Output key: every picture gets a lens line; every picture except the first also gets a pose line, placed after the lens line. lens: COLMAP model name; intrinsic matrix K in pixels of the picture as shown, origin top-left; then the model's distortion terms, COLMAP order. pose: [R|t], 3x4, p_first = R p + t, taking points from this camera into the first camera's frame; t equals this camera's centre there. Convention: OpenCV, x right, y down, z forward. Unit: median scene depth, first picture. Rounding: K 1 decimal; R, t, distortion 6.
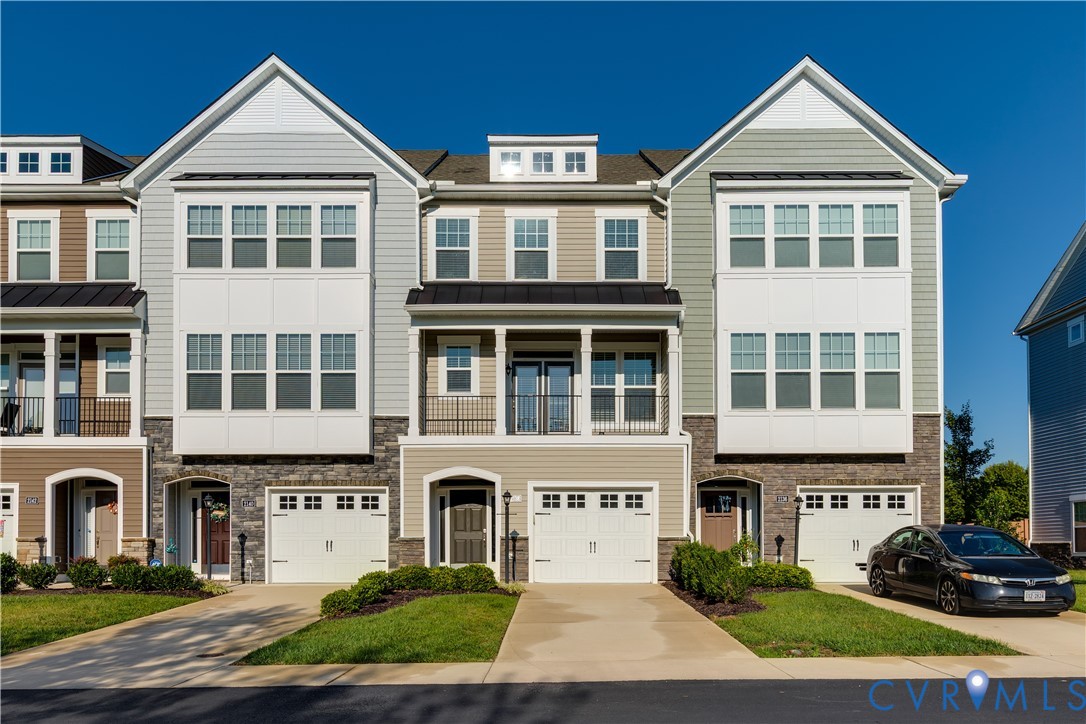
lens RADIAL K [[838.6, 0, 606.5], [0, 838.6, 468.3], [0, 0, 1]] dist [0.005302, -0.004466]
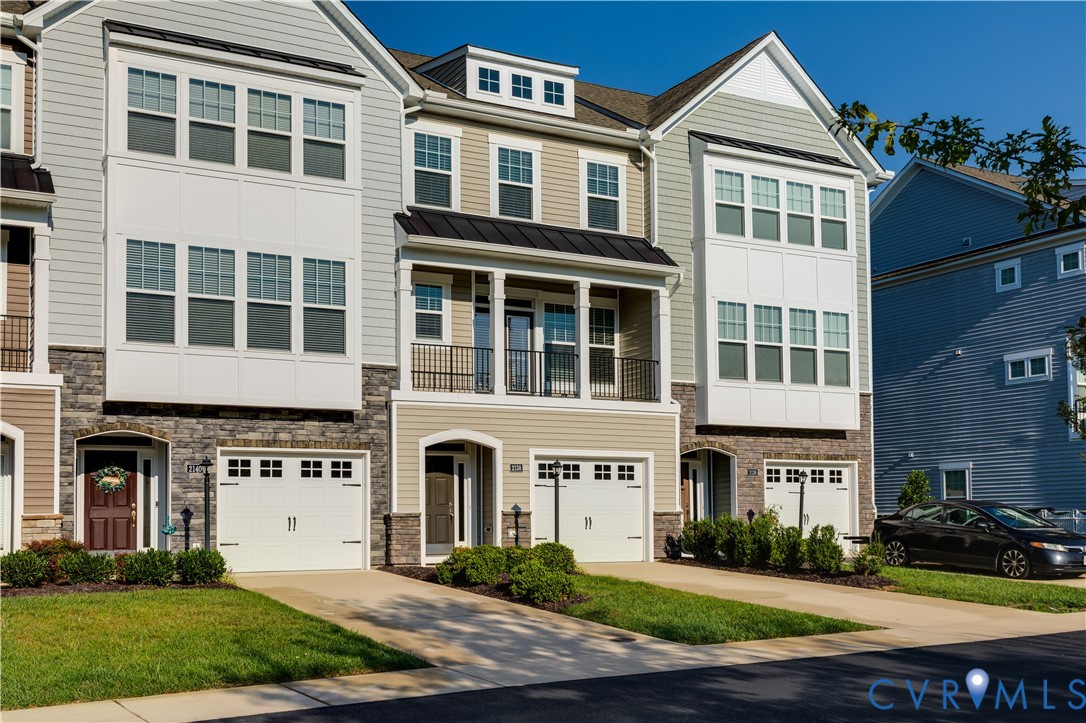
lens RADIAL K [[1061.9, 0, 542.8], [0, 1061.9, 385.3], [0, 0, 1]] dist [0.011010, 0.017835]
pose [[0.892647, 0.050971, 0.447865, -0.575321], [-0.033183, 0.998321, -0.047479, 0.001982], [-0.449533, 0.027520, 0.892839, -0.002265]]
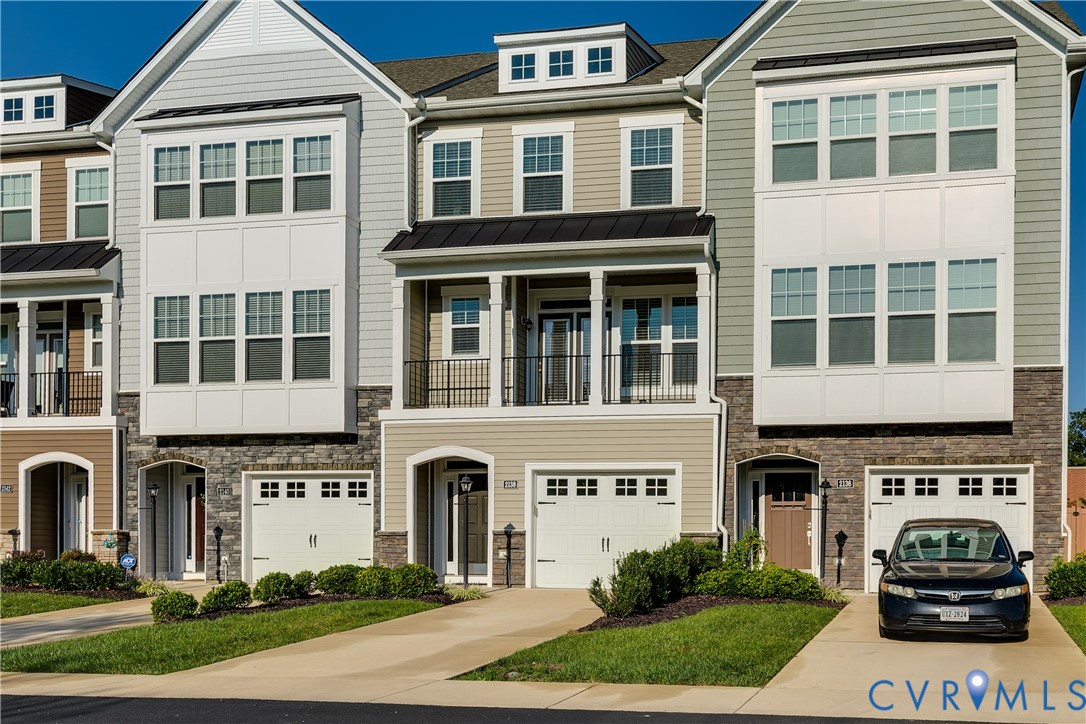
lens RADIAL K [[1099.2, 0, 766.4], [0, 1099.2, 461.3], [0, 0, 1]] dist [0.002786, 0.011887]
pose [[0.979351, -0.007926, -0.202011, 0.344173], [0.011681, 0.999780, 0.017403, -0.001836], [0.201829, -0.019404, 0.979229, 0.005949]]
